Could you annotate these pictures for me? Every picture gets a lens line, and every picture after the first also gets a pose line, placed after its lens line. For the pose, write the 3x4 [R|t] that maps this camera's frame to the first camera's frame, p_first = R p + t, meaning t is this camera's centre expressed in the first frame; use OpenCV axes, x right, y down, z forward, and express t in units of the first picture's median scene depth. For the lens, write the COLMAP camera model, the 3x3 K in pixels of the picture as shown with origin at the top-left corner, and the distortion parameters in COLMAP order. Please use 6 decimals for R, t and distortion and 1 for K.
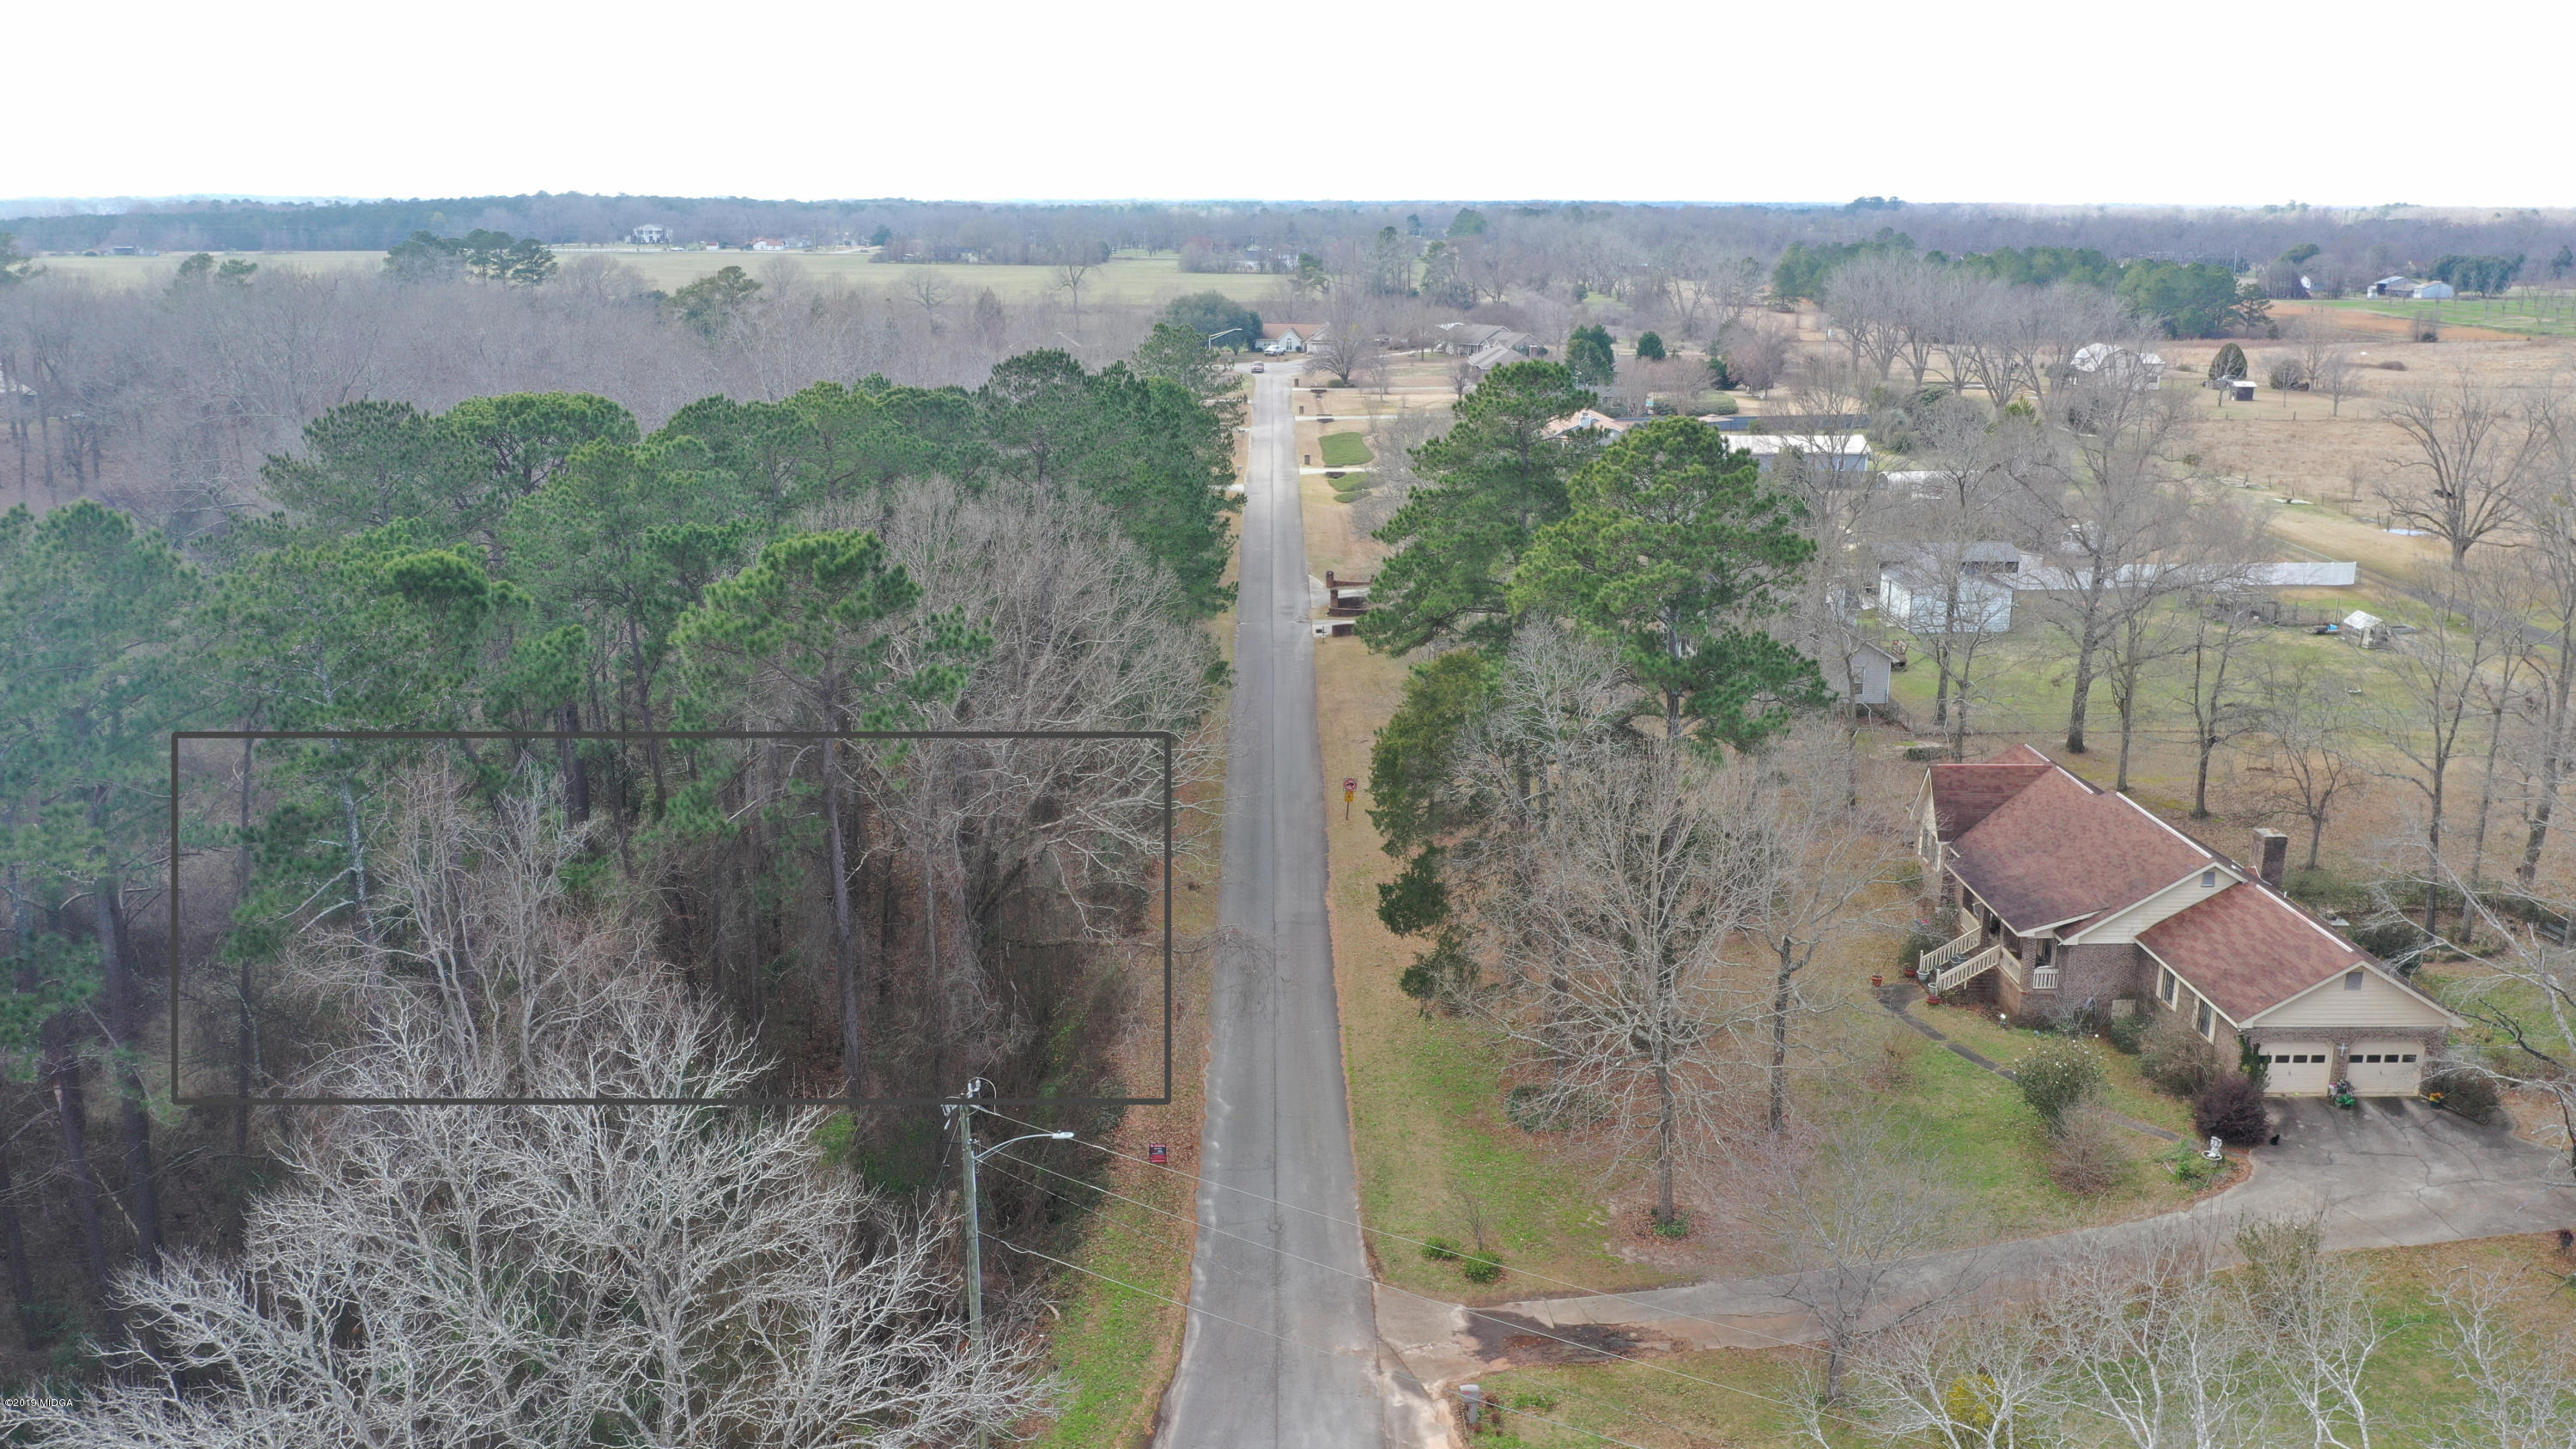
lens RADIAL K [[2044.0, 0, 1291.5], [0, 2044.0, 718.2], [0, 0, 1]] dist [-0.011805, -0.003286]
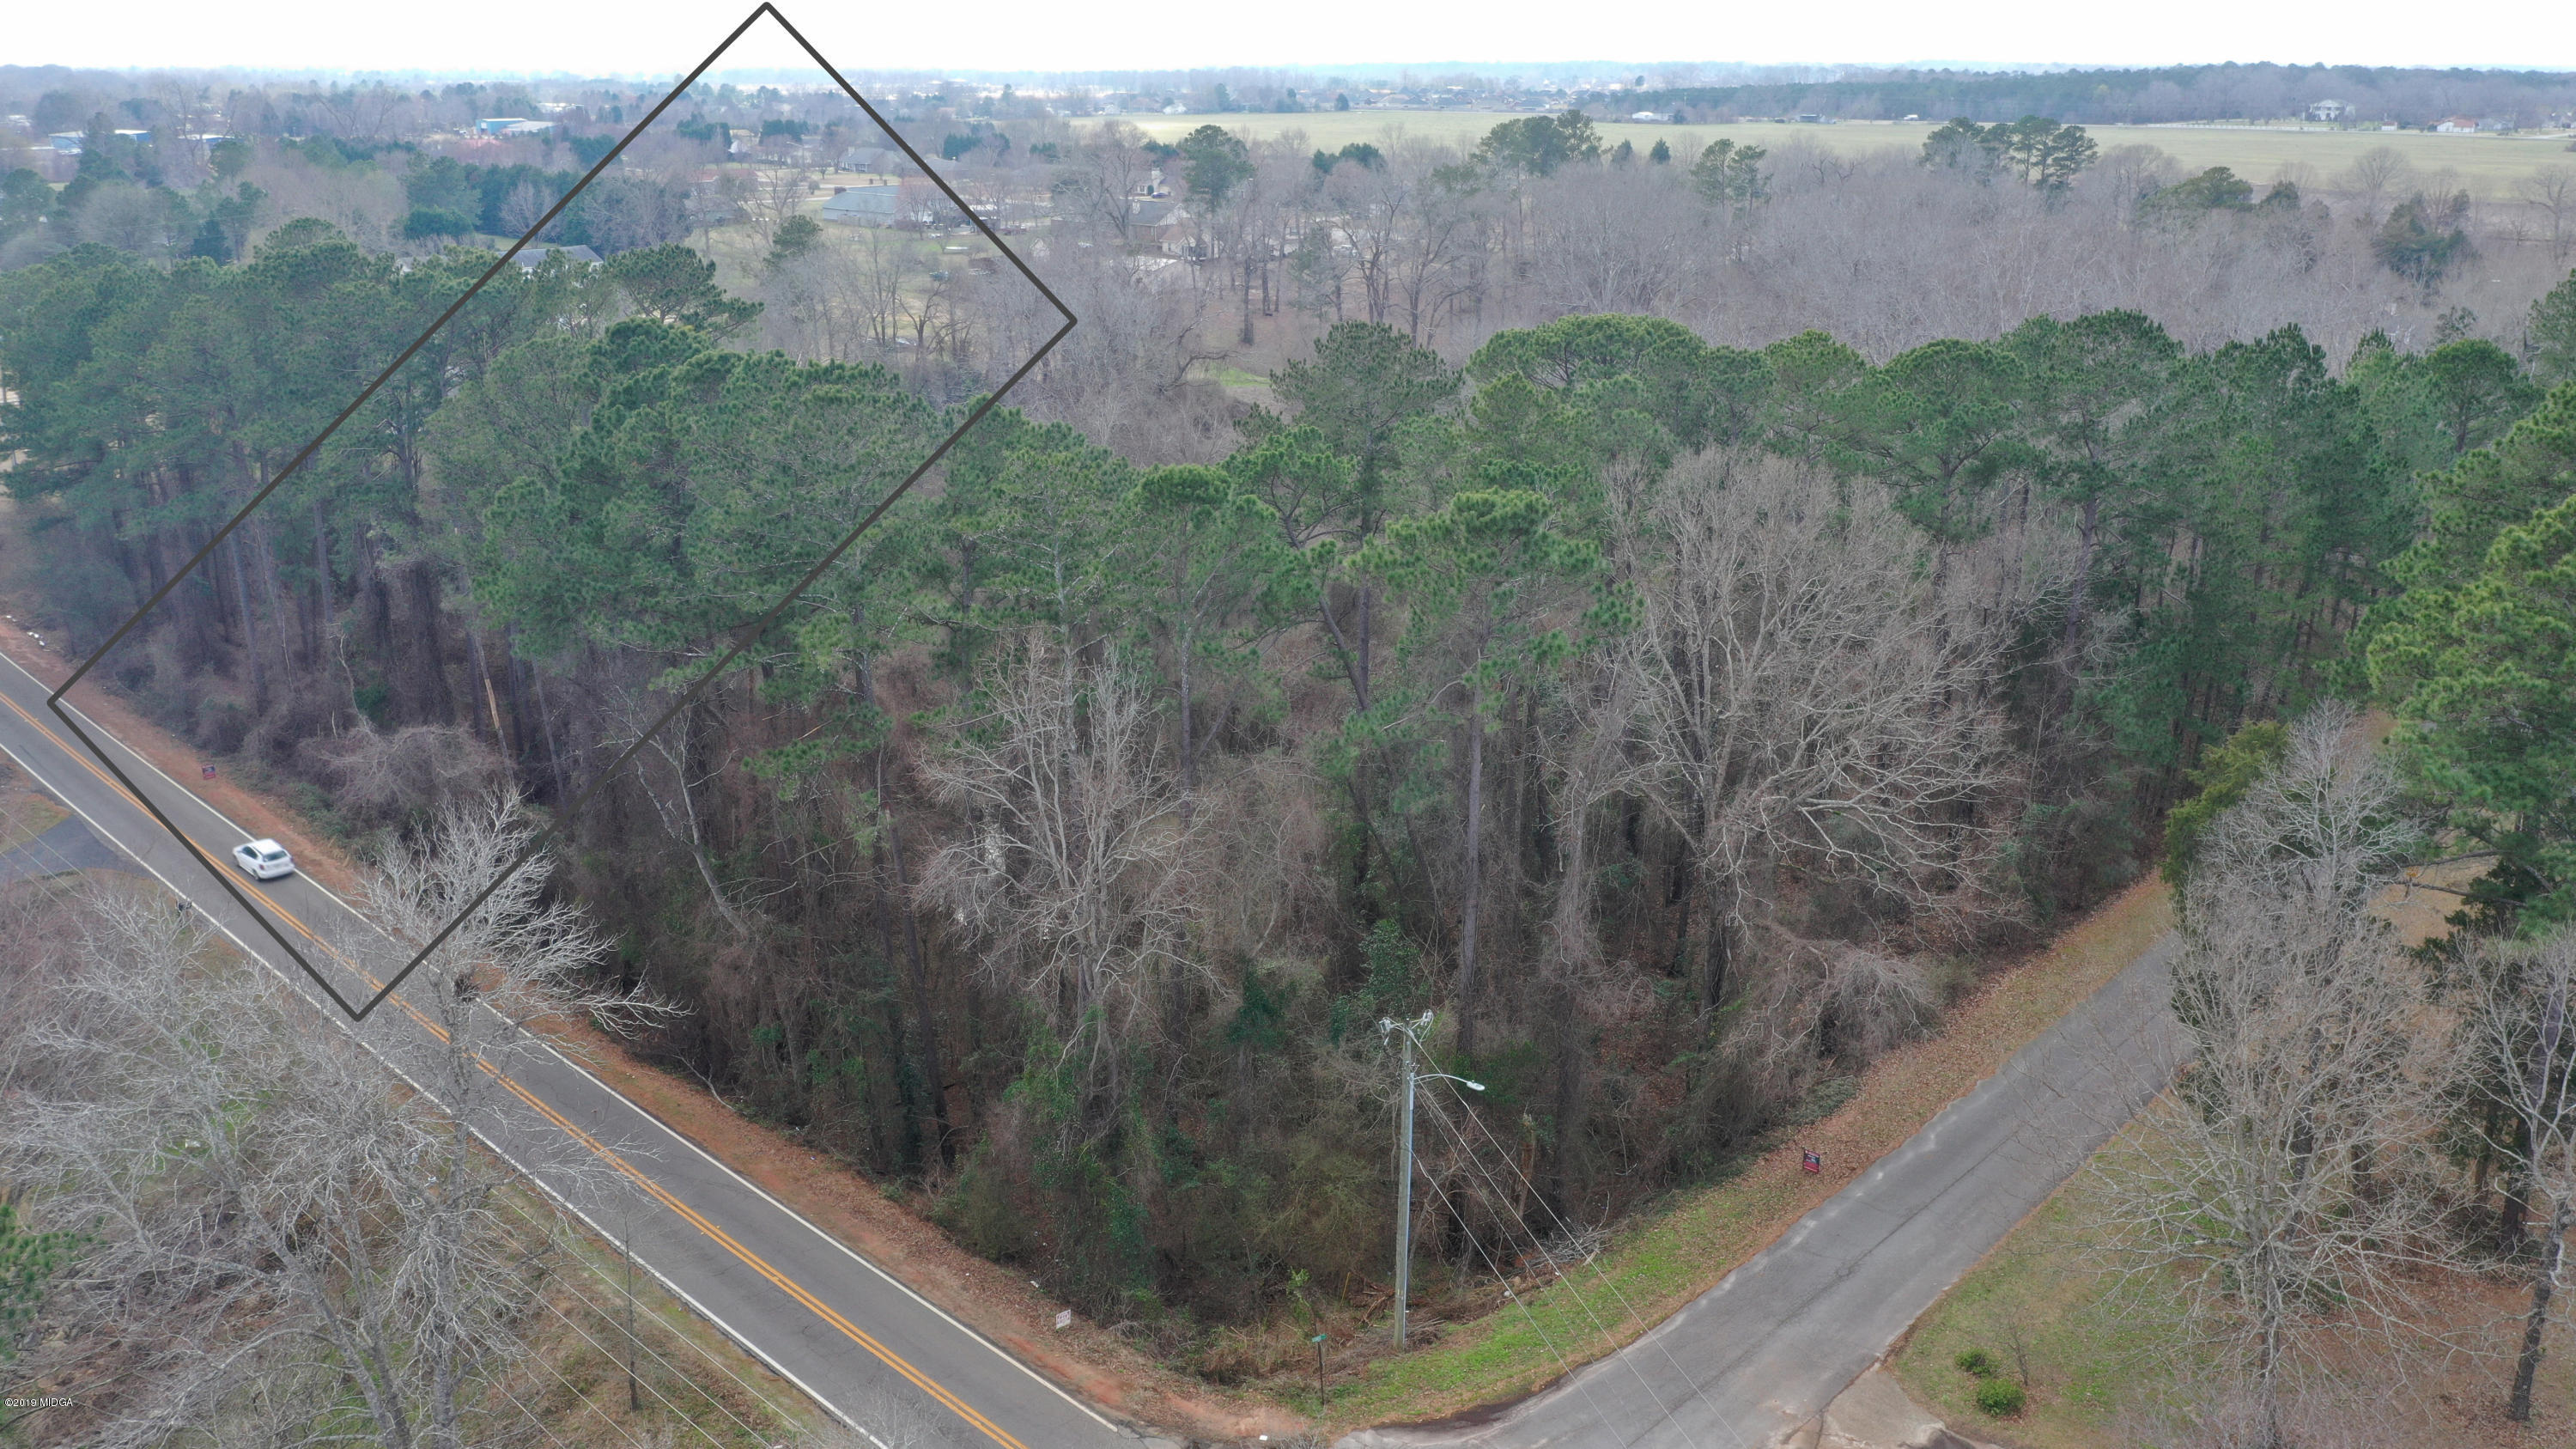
lens RADIAL K [[2044.0, 0, 1286.4], [0, 2044.0, 712.5], [0, 0, 1]] dist [-0.011805, -0.003286]
pose [[0.710855, 0.208723, -0.671655, 0.330929], [-0.168735, 0.977673, 0.125238, -0.069467], [0.682799, 0.024305, 0.730202, 0.099223]]
